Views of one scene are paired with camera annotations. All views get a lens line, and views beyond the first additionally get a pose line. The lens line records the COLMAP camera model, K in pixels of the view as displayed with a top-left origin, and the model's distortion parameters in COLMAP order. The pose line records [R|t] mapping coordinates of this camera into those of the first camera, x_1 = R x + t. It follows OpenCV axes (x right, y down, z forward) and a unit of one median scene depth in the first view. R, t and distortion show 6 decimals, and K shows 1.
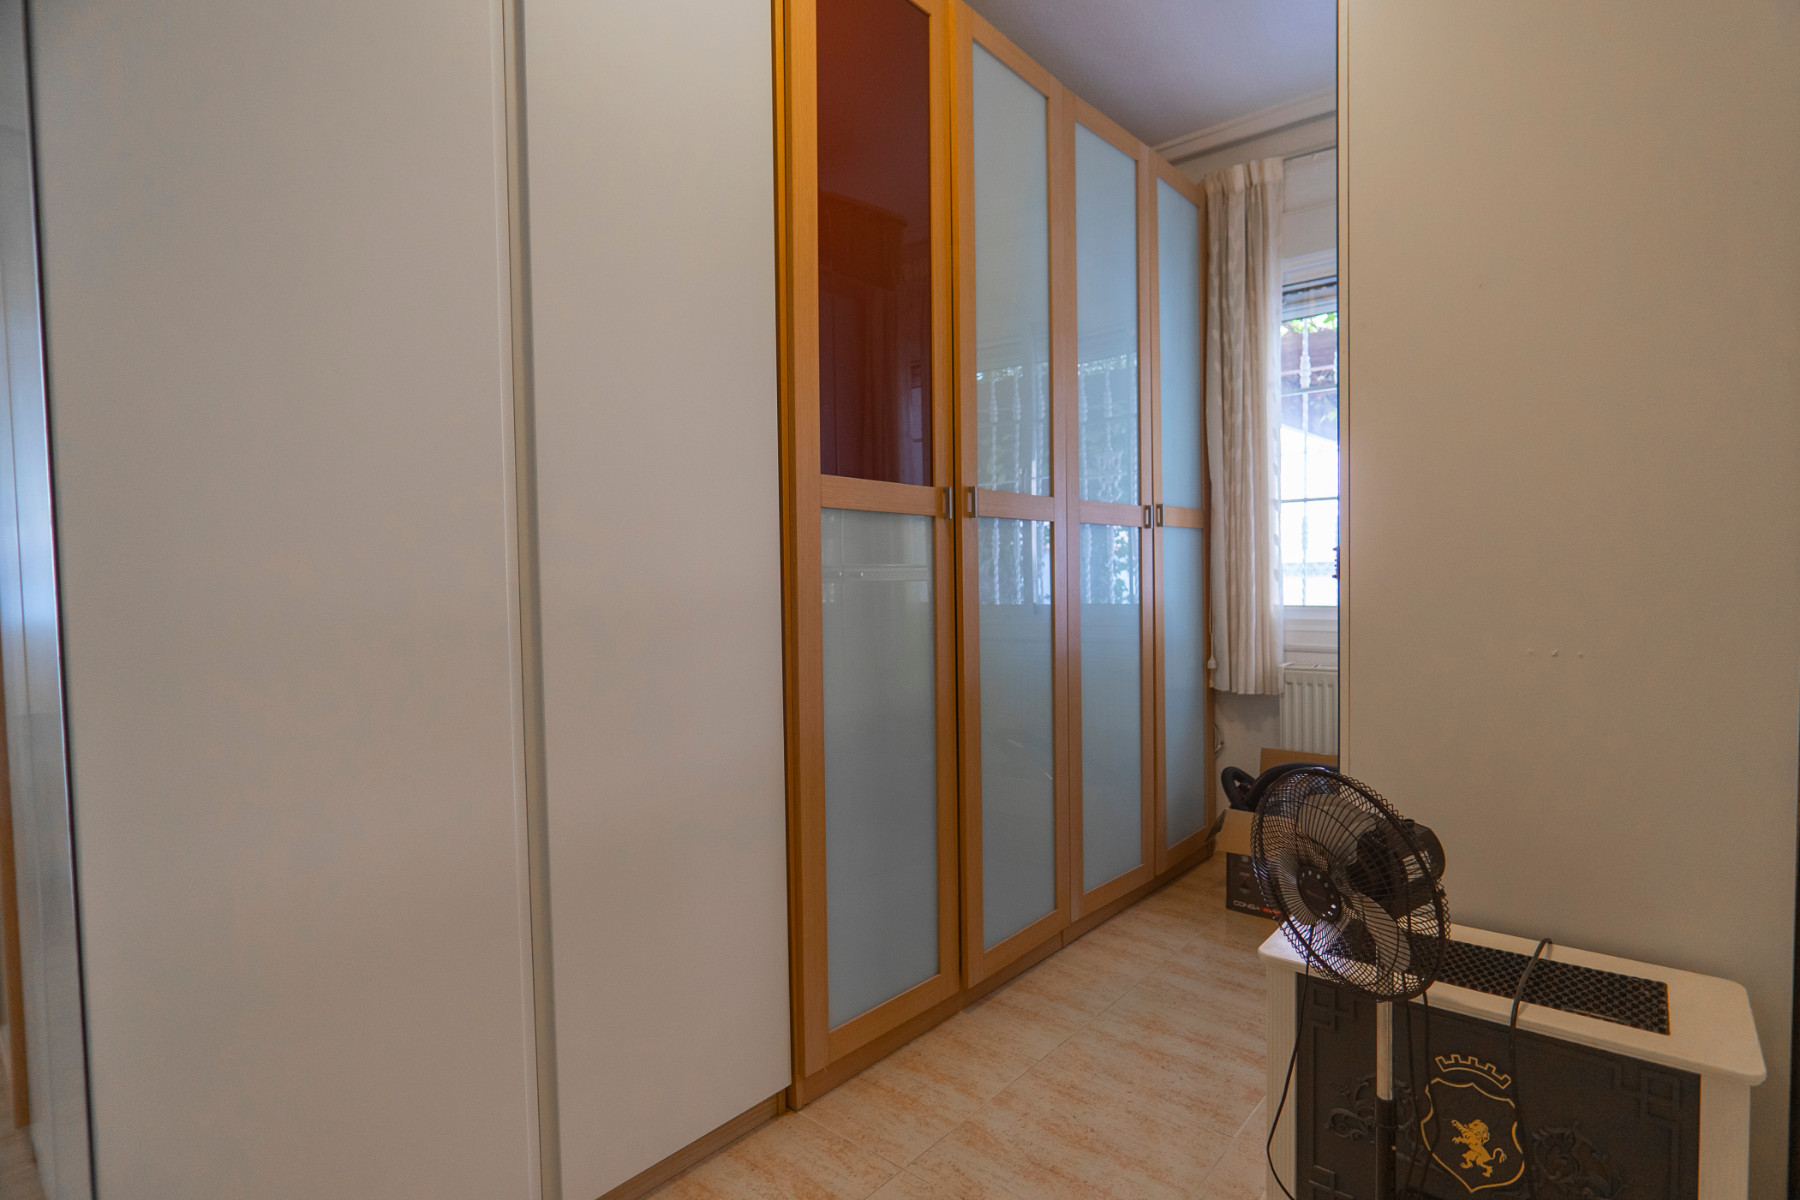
lens RADIAL K [[875.9, 0, 982.3], [0, 875.9, 602.7], [0, 0, 1]] dist [-0.019312, 0.005642]
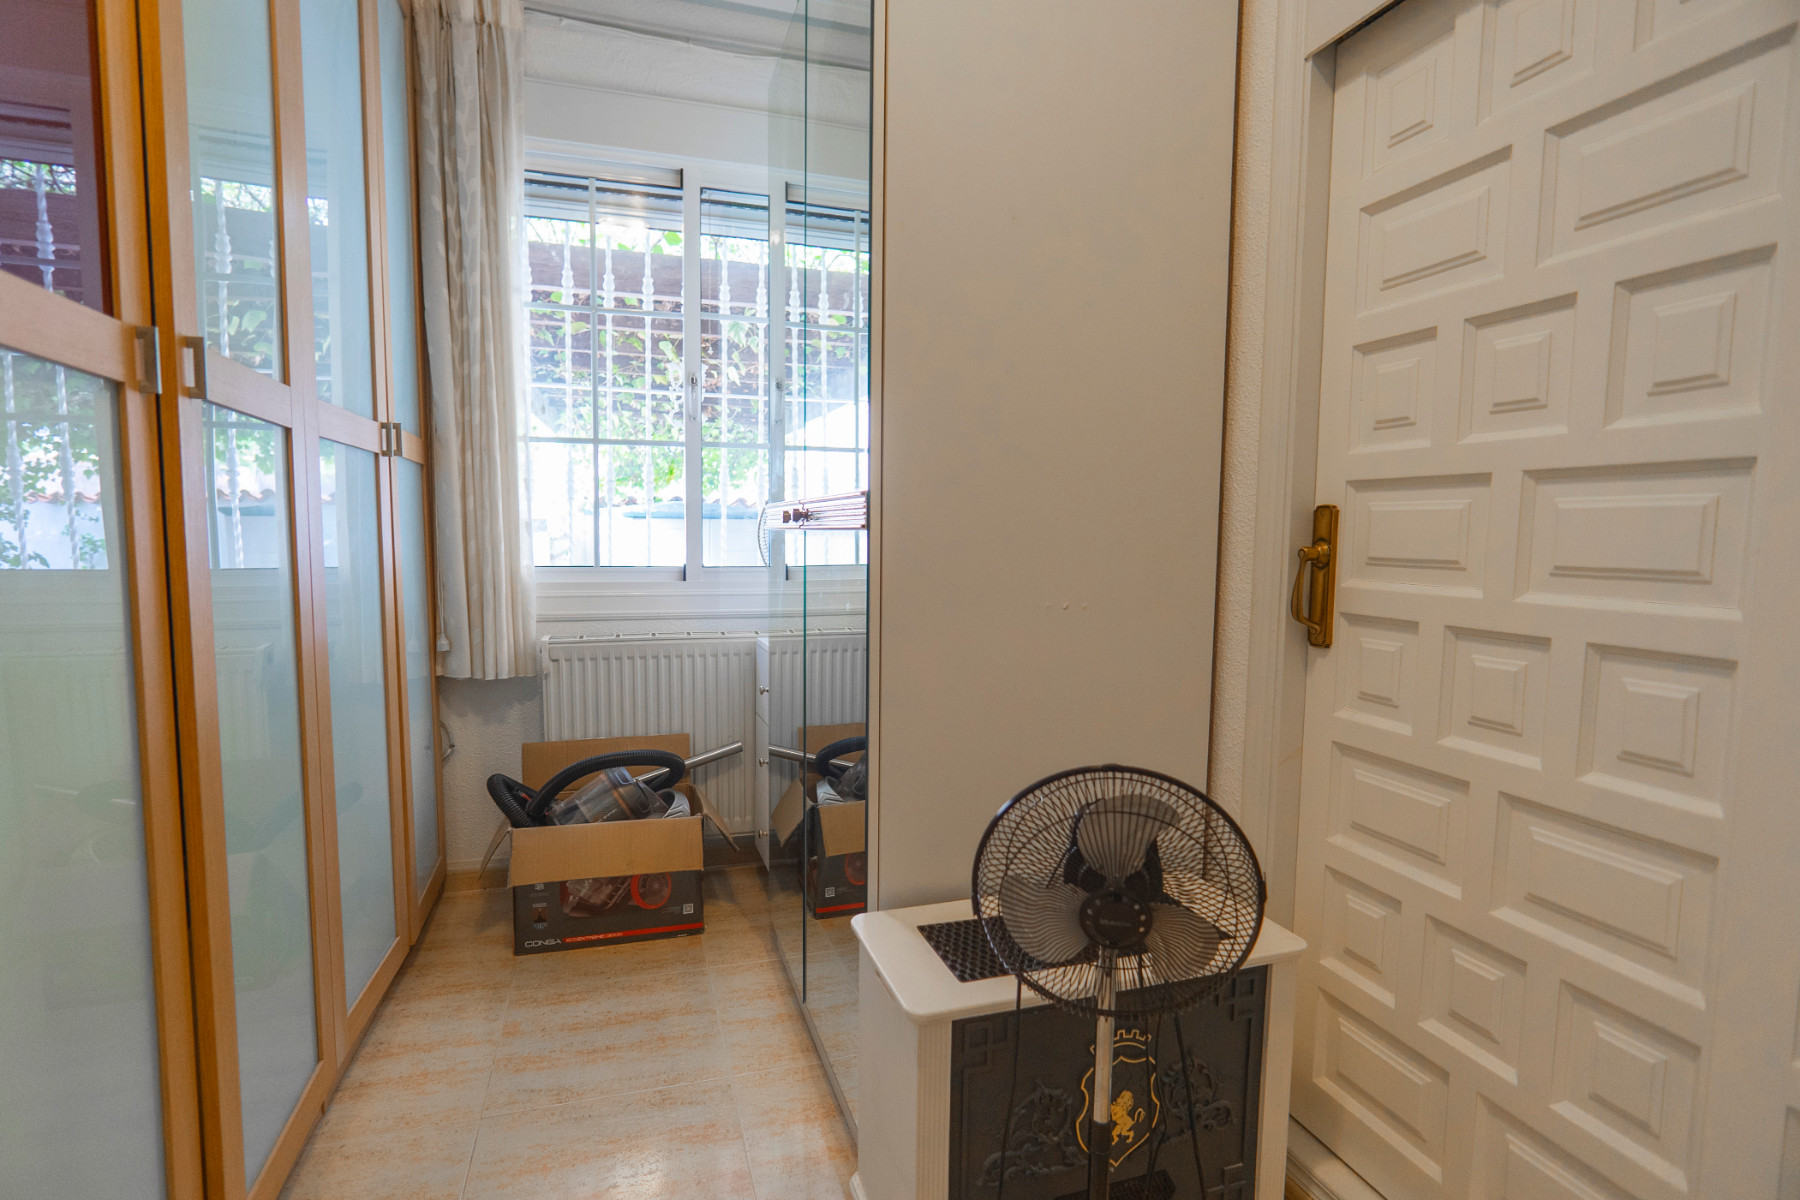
lens RADIAL K [[875.9, 0, 897.8], [0, 875.9, 603.0], [0, 0, 1]] dist [-0.019312, 0.005642]
pose [[0.575189, -0.046601, 0.816692, -0.137214], [0.010720, 0.998720, 0.049437, 0.000678], [-0.817950, -0.019681, 0.574952, 0.264222]]
